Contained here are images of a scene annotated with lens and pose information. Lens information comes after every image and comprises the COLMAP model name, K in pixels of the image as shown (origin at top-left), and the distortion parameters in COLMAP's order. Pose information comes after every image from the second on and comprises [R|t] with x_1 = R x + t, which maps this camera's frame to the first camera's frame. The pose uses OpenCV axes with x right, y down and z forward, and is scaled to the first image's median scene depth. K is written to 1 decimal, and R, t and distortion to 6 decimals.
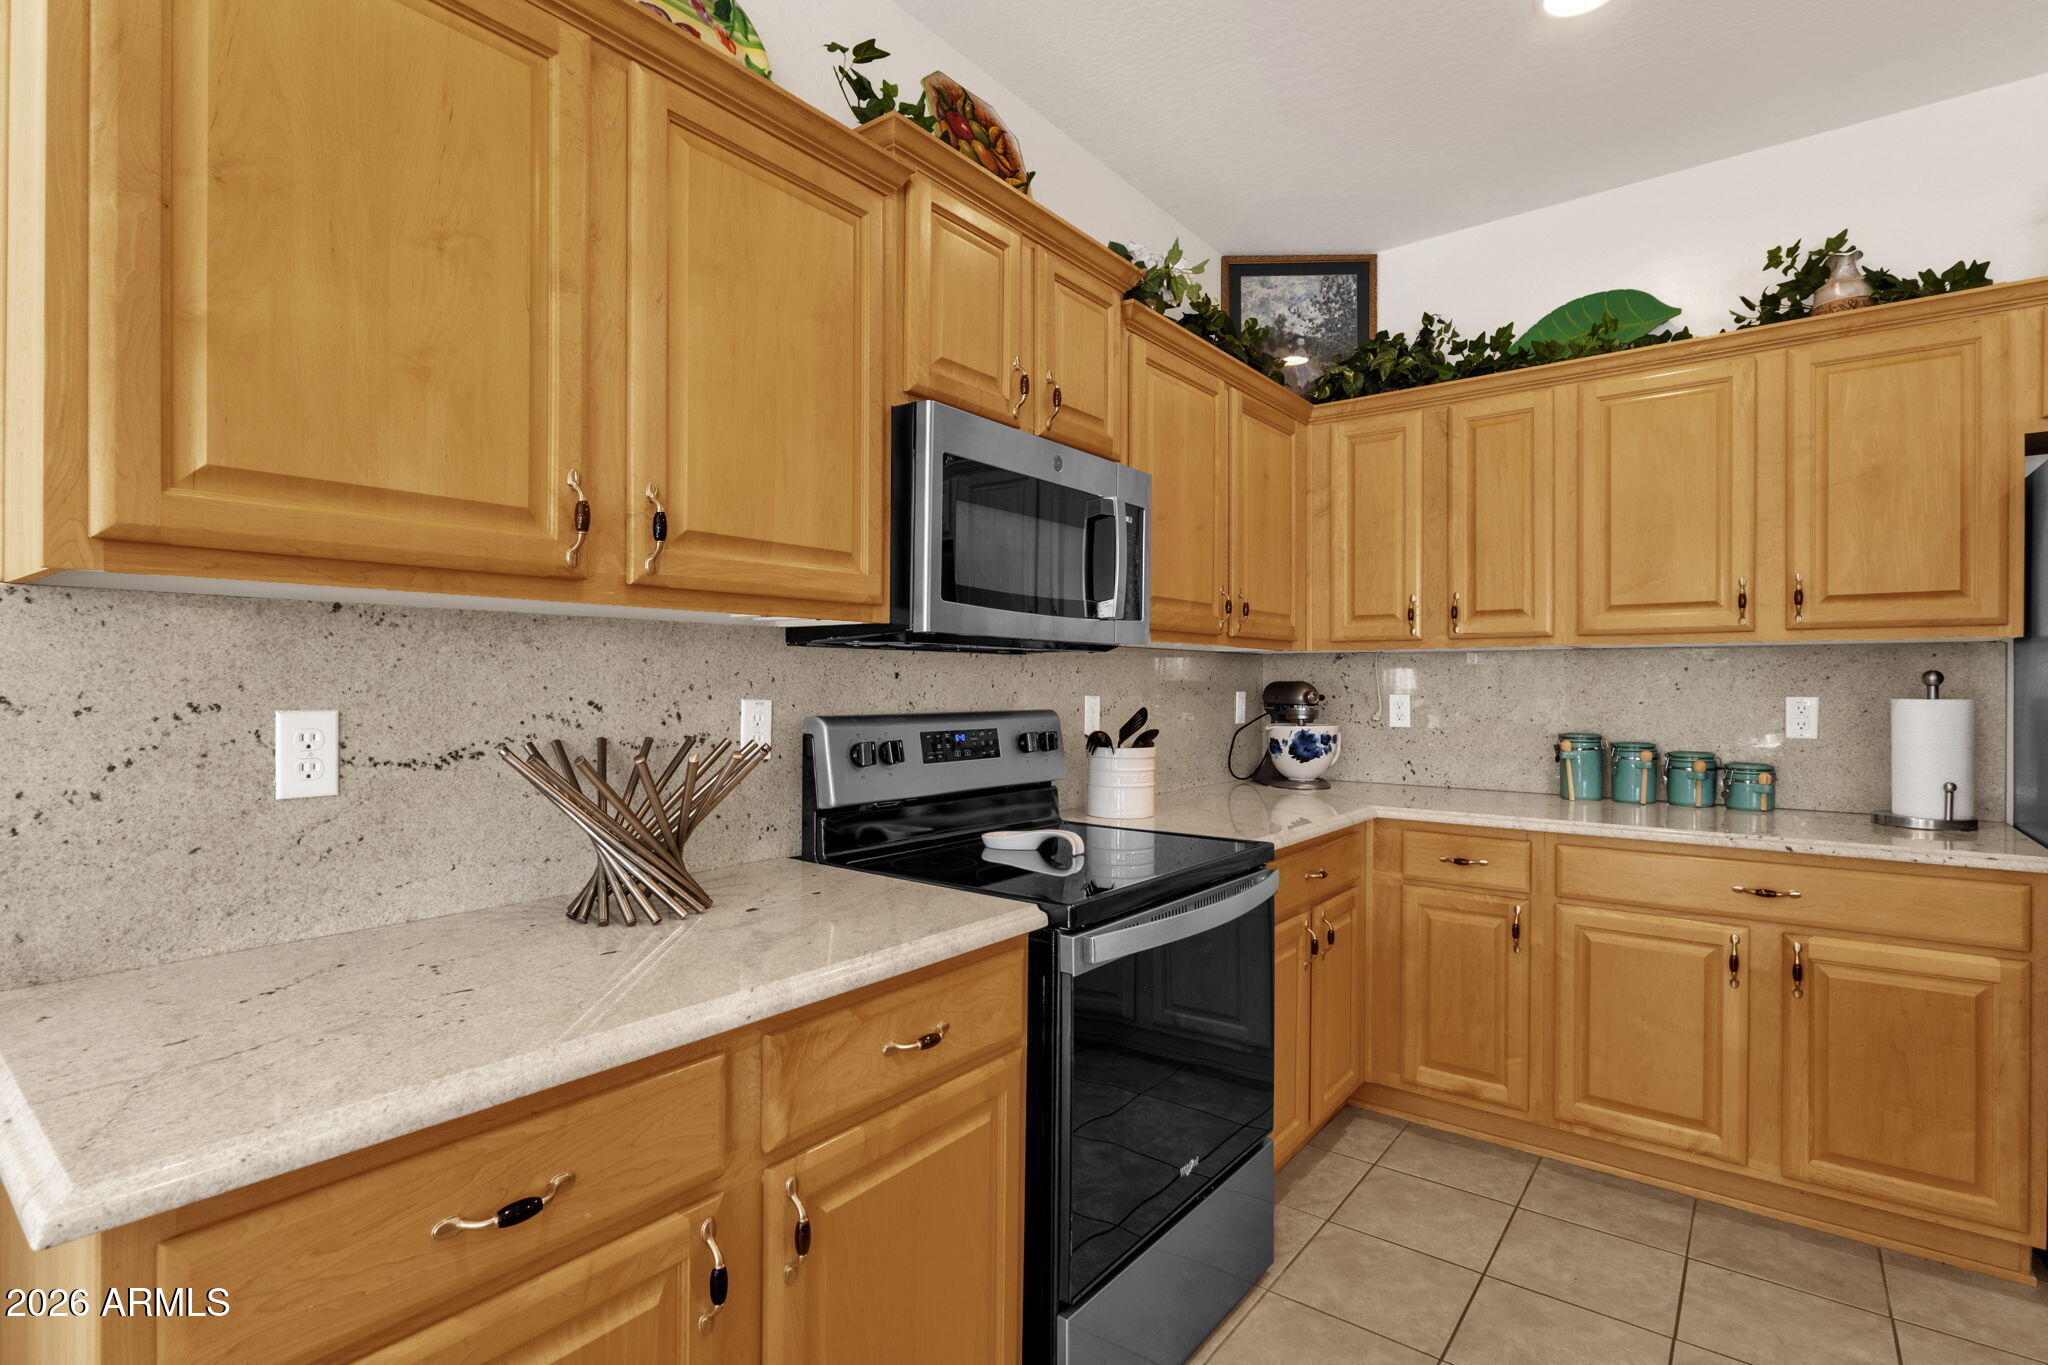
lens RADIAL K [[967.7, 0, 1026.3], [0, 967.7, 689.7], [0, 0, 1]] dist [-0.008835, 0.000964]
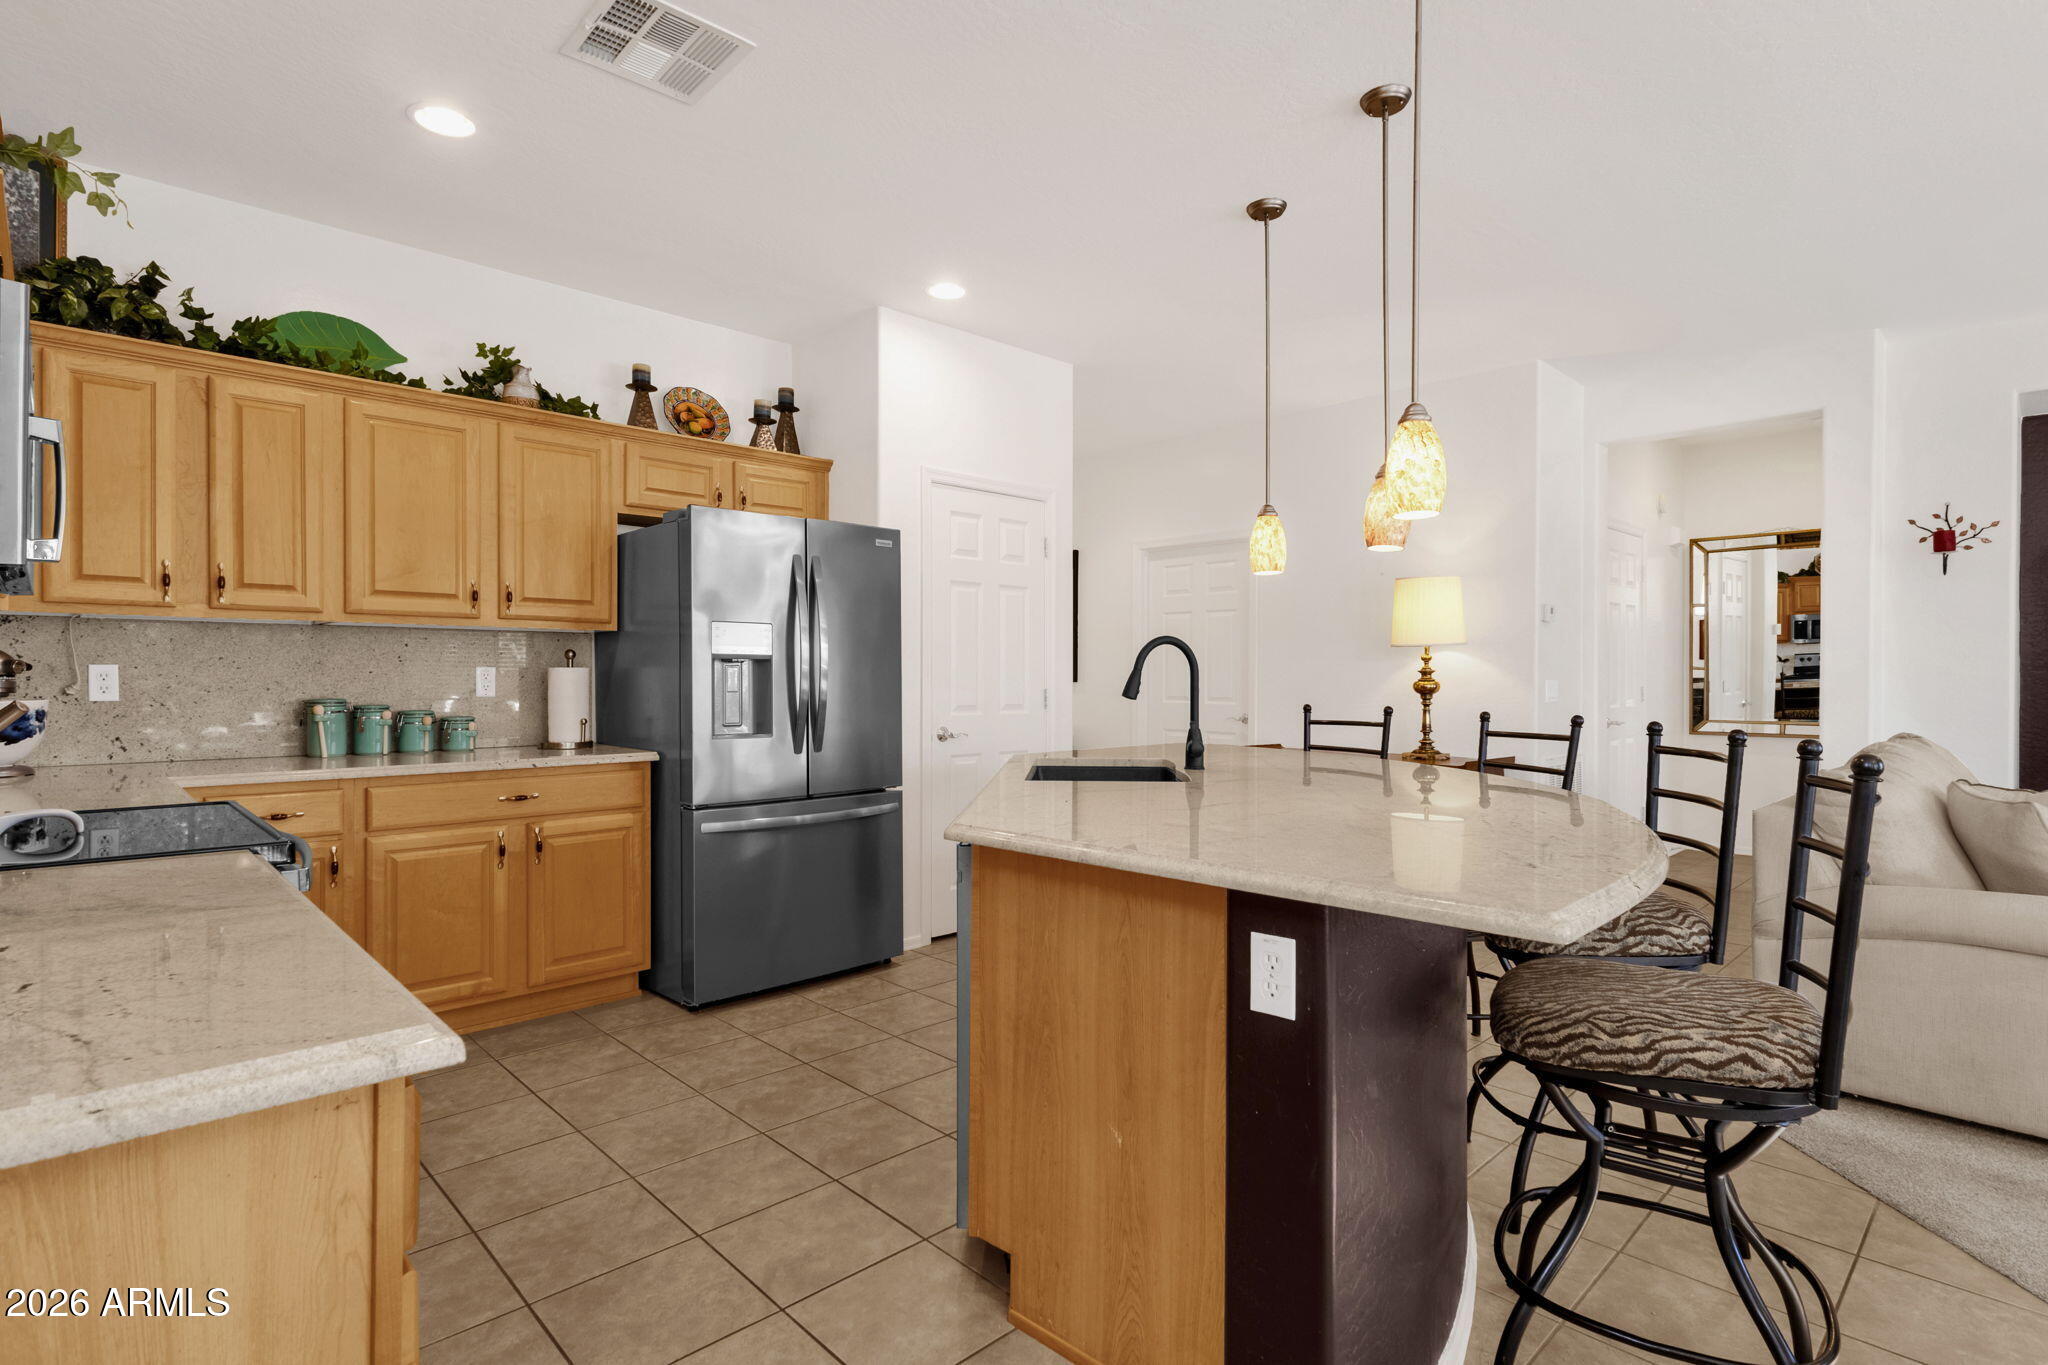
lens RADIAL K [[967.7, 0, 1010.1], [0, 967.7, 673.9], [0, 0, 1]] dist [-0.008835, 0.000964]
pose [[0.159060, -0.000763, 0.987269, -0.483347], [0.002814, 0.999996, 0.000320, 0.020658], [-0.987265, 0.002728, 0.159061, 0.023899]]
